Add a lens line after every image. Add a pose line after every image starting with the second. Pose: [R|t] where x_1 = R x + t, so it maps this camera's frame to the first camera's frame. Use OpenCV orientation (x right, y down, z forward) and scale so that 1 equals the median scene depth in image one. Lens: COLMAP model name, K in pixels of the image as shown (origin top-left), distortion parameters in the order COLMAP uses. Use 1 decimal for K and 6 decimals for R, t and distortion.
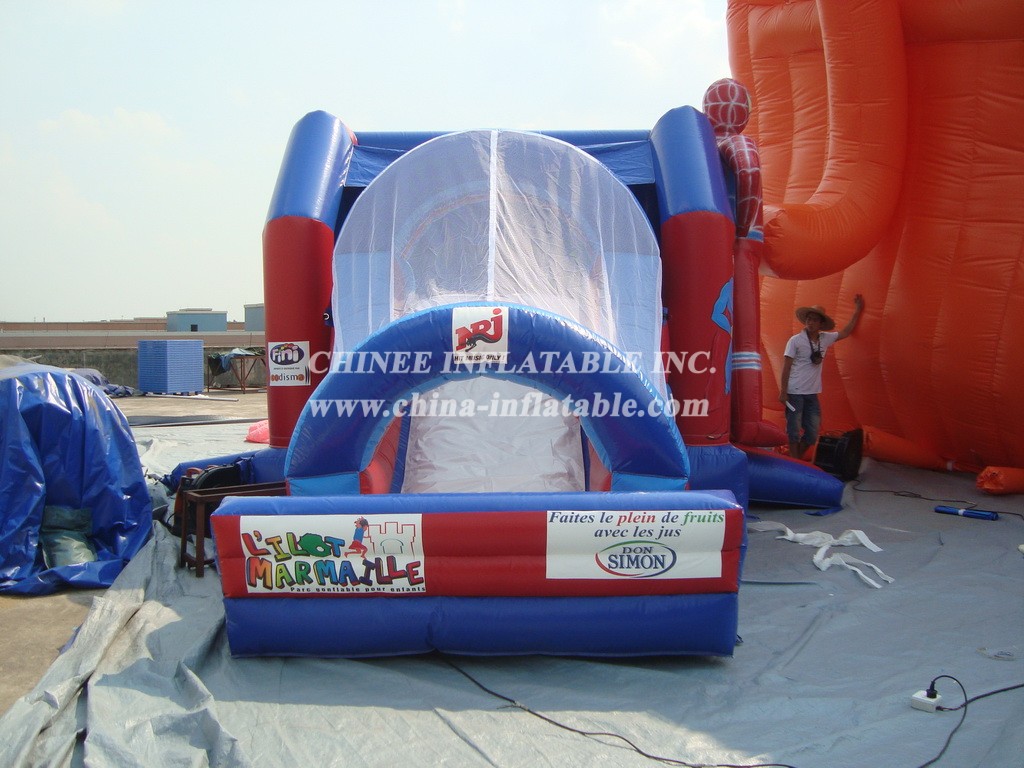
lens RADIAL K [[1019.9, 0, 512.0], [0, 1019.9, 384.0], [0, 0, 1]] dist [-0.227631, 0.267089]
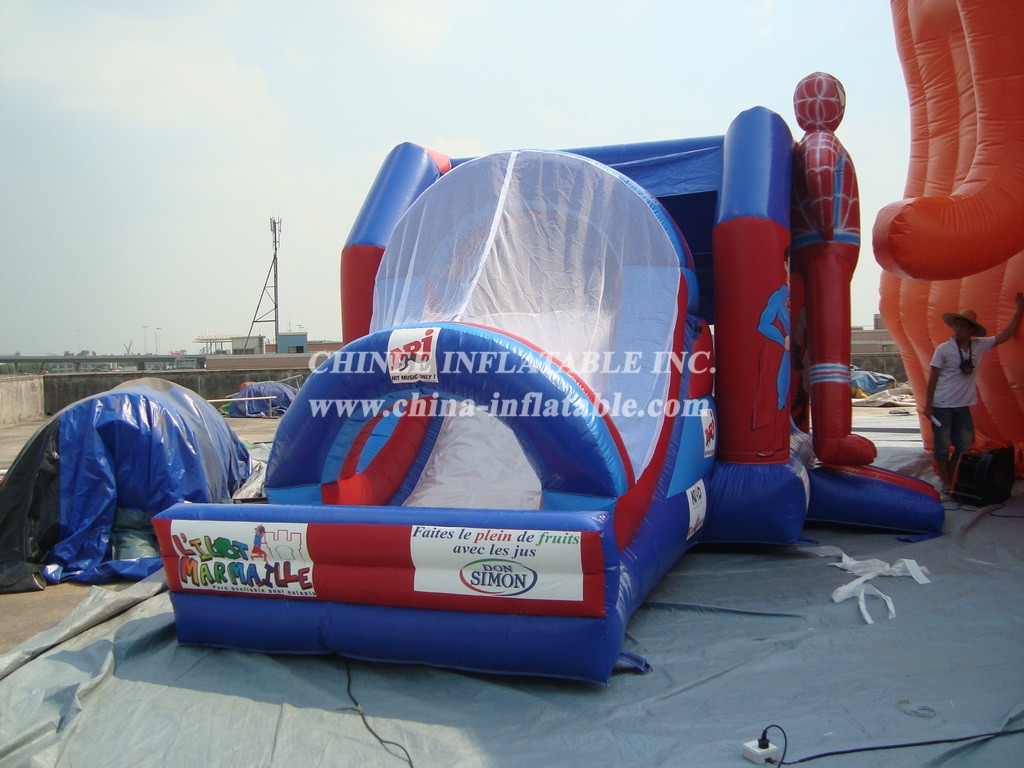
lens RADIAL K [[1019.9, 0, 512.0], [0, 1019.9, 384.0], [0, 0, 1]] dist [-0.227631, 0.267089]
pose [[0.945276, -0.012583, -0.326030, 0.462879], [0.008236, 0.999858, -0.014712, -0.002912], [0.326169, 0.011221, 0.945245, 0.055557]]
